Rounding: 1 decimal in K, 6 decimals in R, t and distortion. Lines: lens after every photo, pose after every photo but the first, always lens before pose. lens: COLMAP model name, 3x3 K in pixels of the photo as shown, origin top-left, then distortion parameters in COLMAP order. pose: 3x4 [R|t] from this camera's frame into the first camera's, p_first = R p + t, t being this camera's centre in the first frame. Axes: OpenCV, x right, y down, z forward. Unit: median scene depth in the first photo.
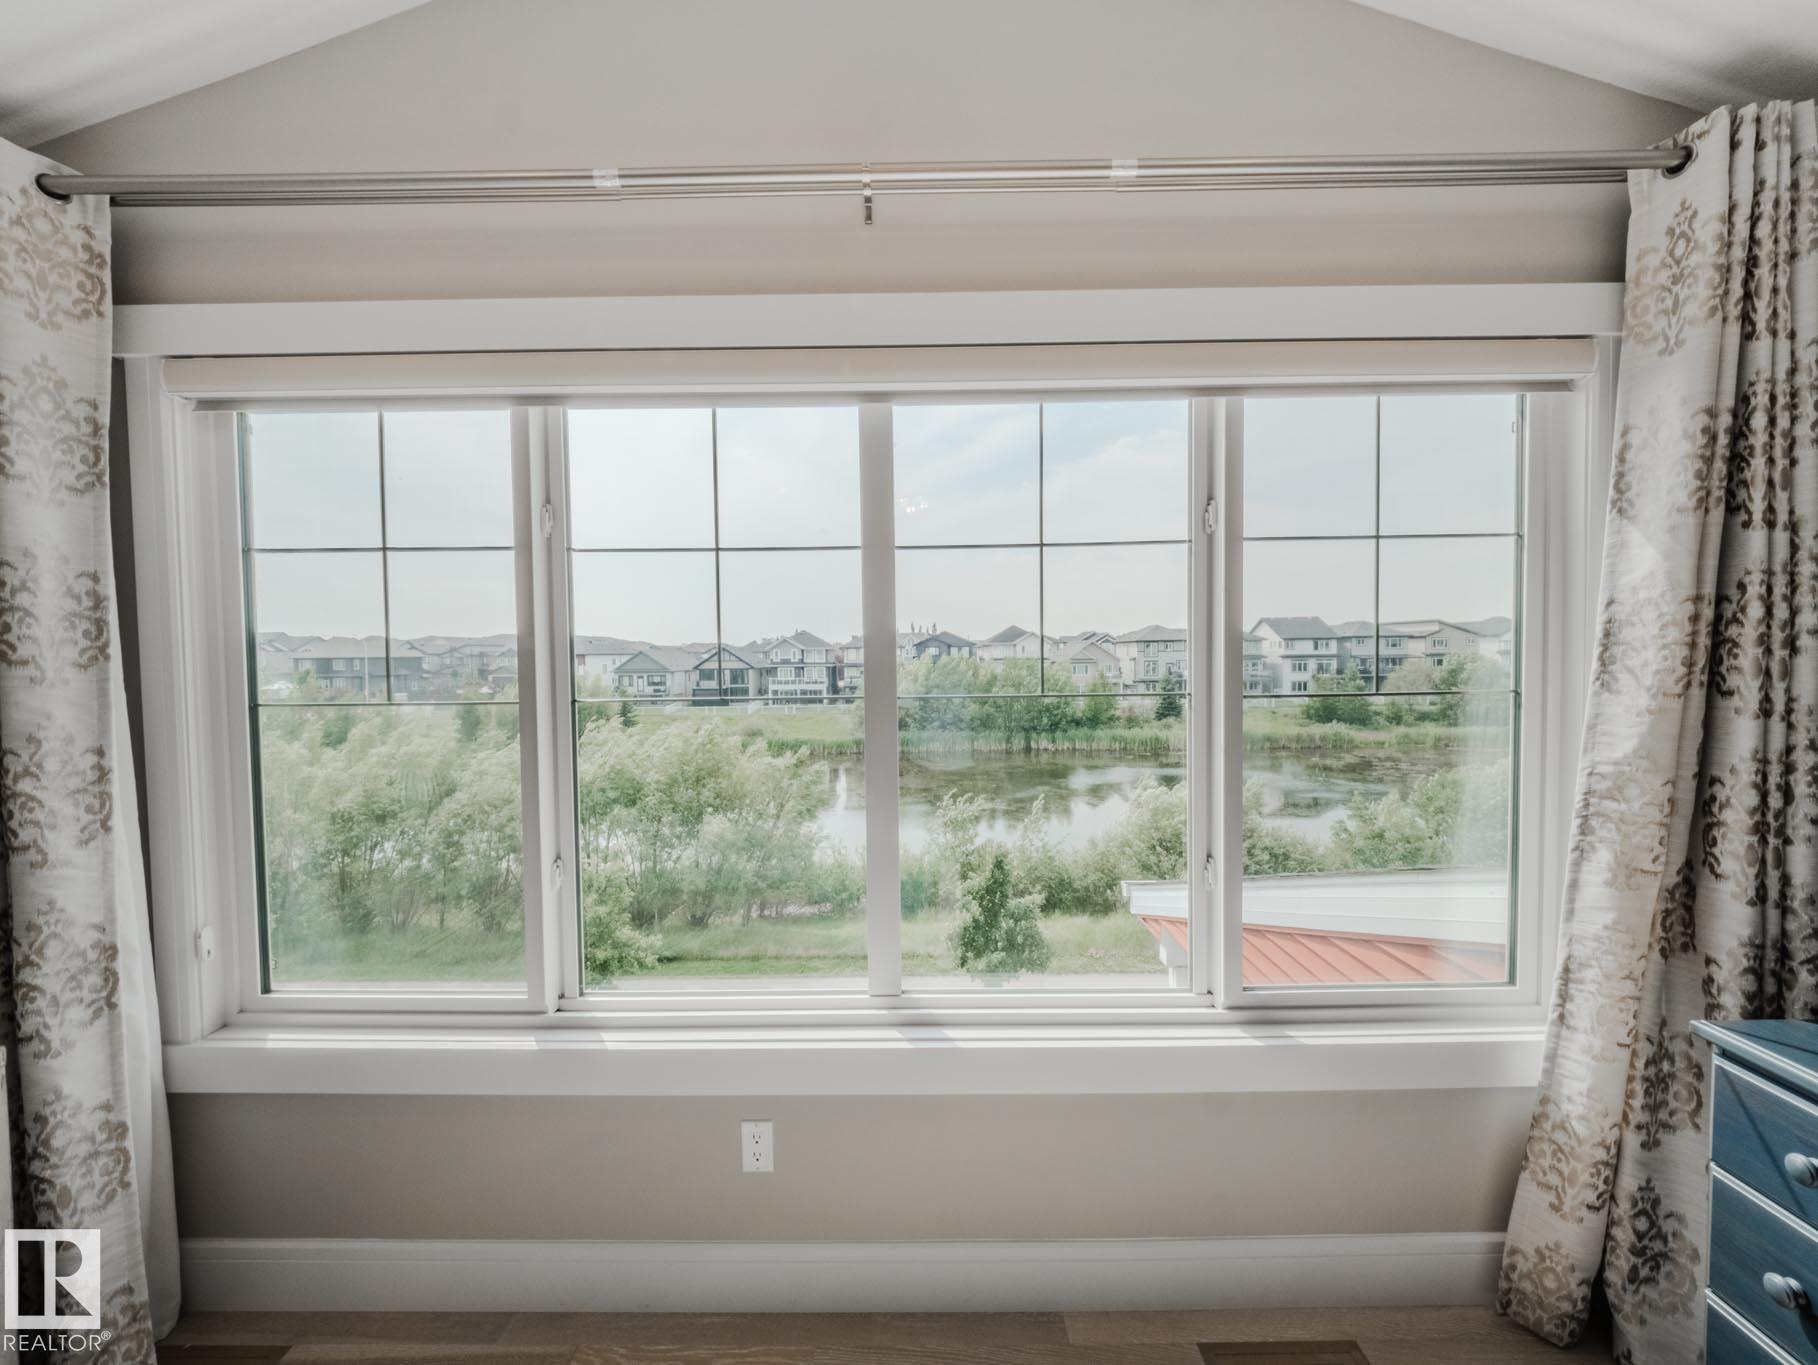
lens RADIAL K [[754.3, 0, 908.4], [0, 754.3, 676.2], [0, 0, 1]] dist [-0.002215, 0.000020]
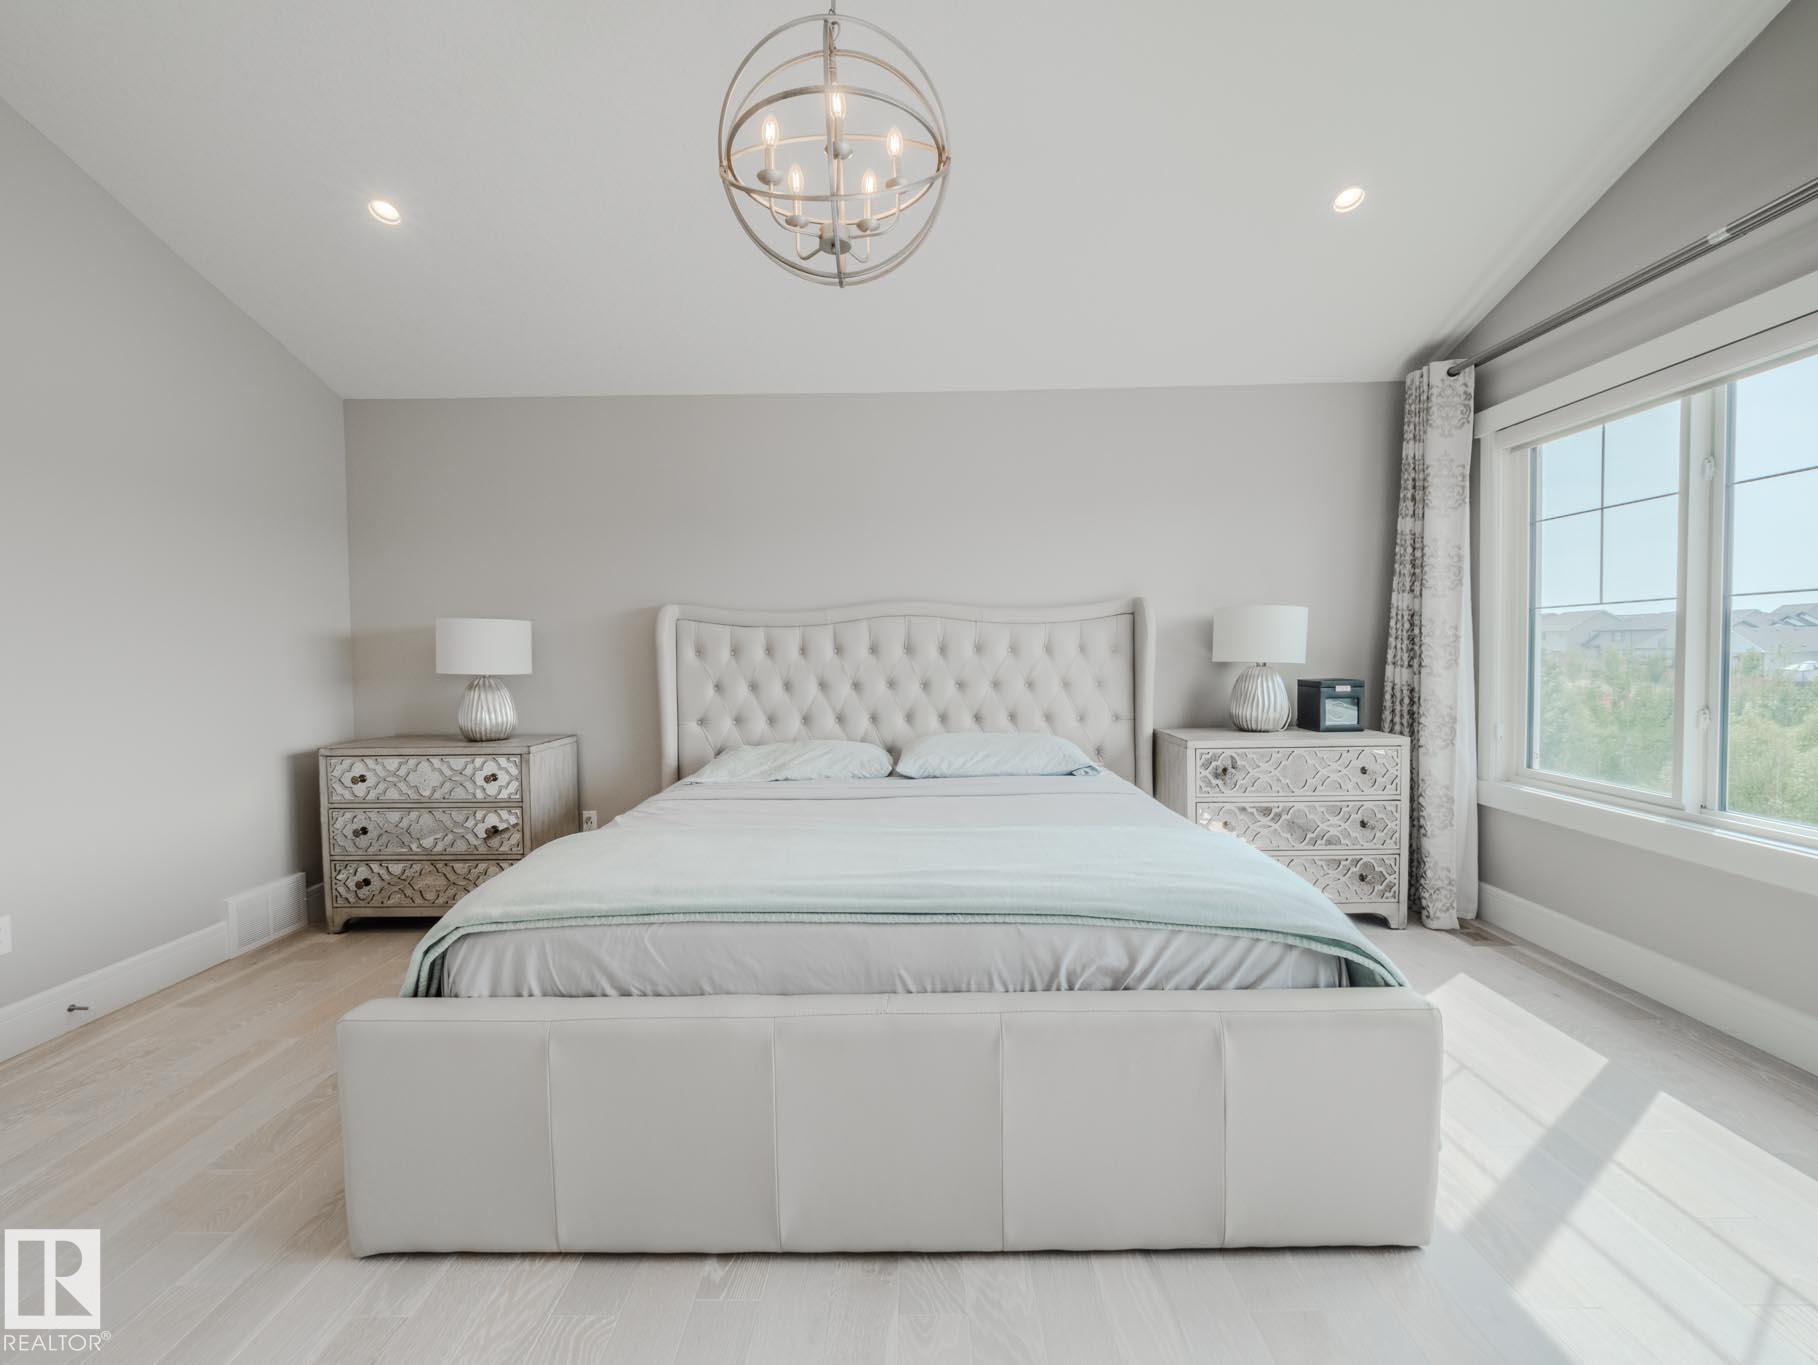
lens RADIAL K [[754.3, 0, 908.4], [0, 754.3, 676.2], [0, 0, 1]] dist [-0.002215, 0.000020]
pose [[-0.000173, 0.042564, -0.999094, 1.093996], [-0.023872, 0.998809, 0.042556, 0.184161], [0.999715, 0.023858, 0.000843, -0.572148]]
